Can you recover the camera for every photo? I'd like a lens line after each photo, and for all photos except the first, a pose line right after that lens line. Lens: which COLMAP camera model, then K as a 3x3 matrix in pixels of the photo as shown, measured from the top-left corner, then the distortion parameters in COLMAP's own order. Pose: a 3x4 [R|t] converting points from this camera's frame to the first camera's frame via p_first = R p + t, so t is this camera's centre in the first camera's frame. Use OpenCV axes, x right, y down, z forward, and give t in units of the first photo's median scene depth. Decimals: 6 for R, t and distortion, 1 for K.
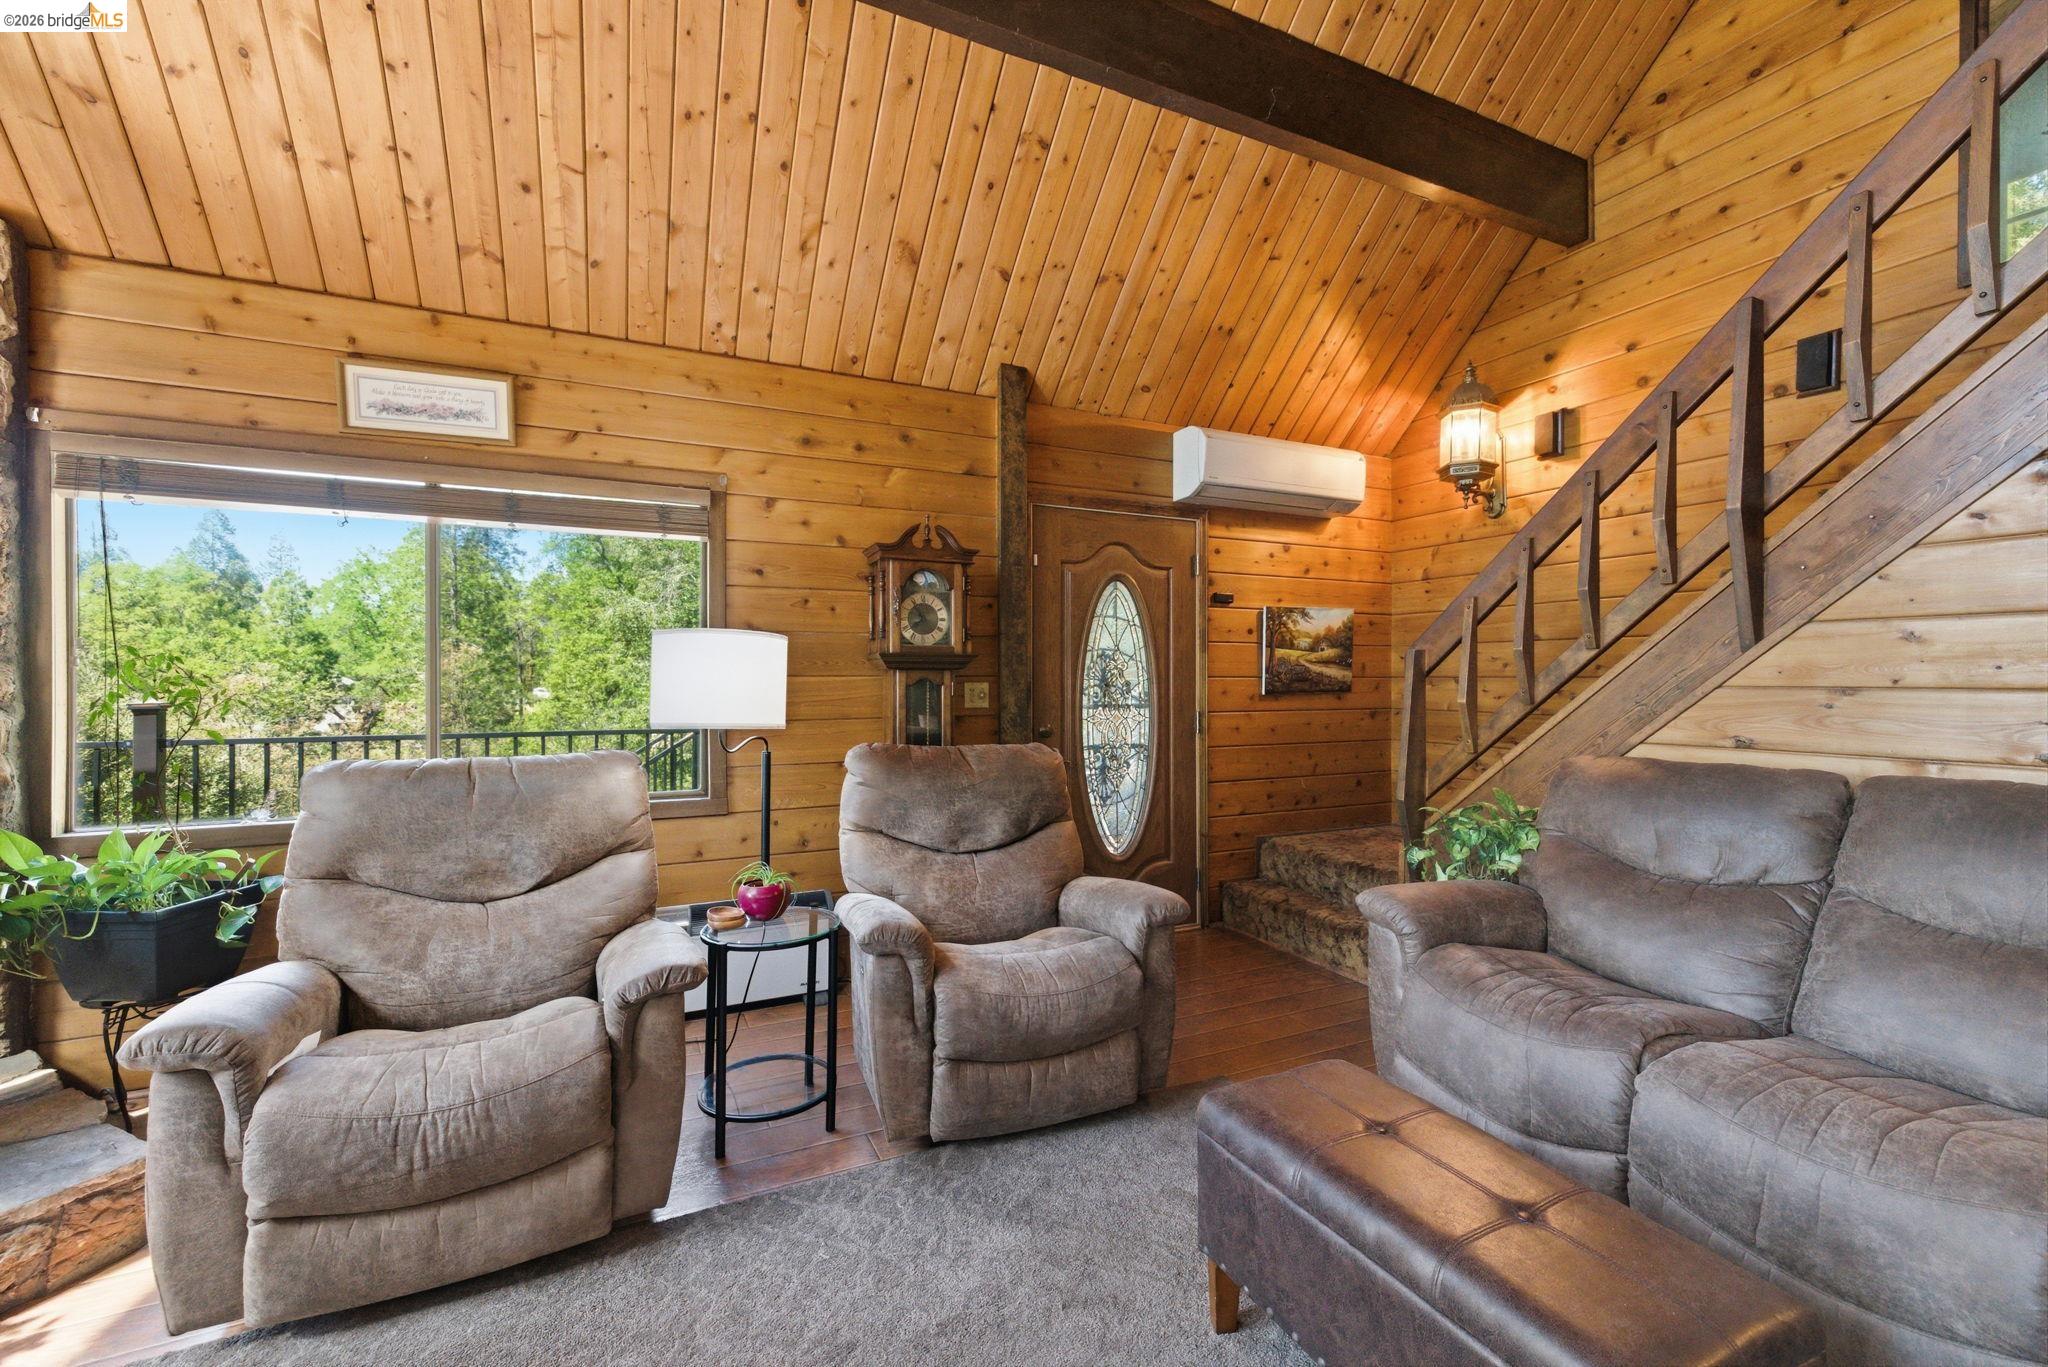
lens RADIAL K [[846.9, 0, 1032.3], [0, 846.9, 679.6], [0, 0, 1]] dist [0.003649, 0.000140]
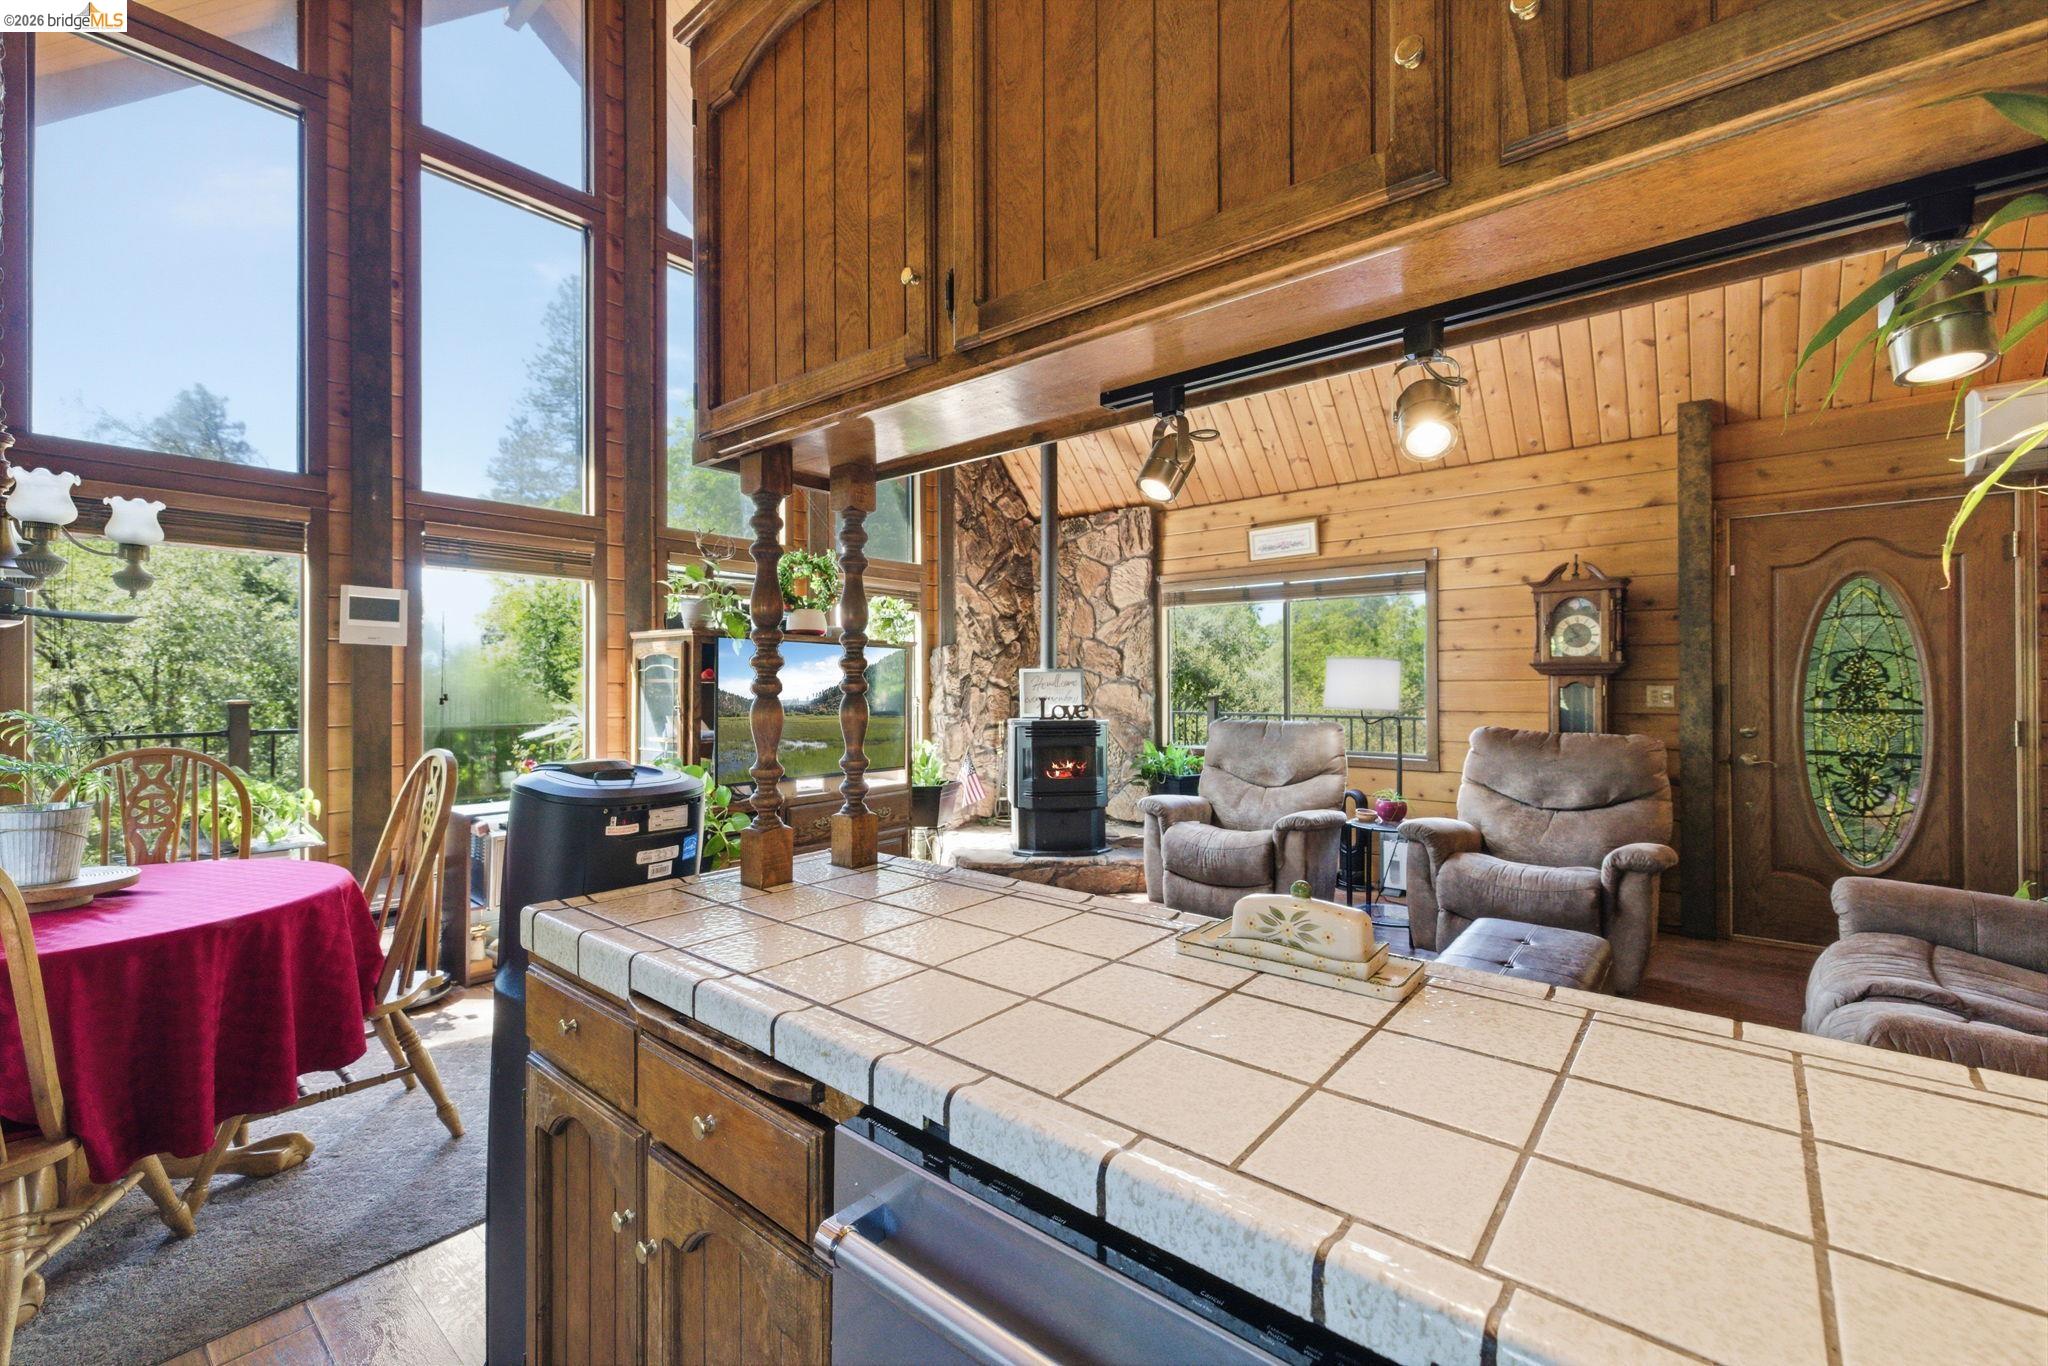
lens RADIAL K [[846.9, 0, 1032.9], [0, 846.9, 676.2], [0, 0, 1]] dist [0.003649, 0.000140]
pose [[0.418040, -0.008052, -0.908393, 0.796278], [0.002091, 0.999967, -0.007902, -0.002093], [0.908426, 0.001403, 0.418043, -0.325580]]
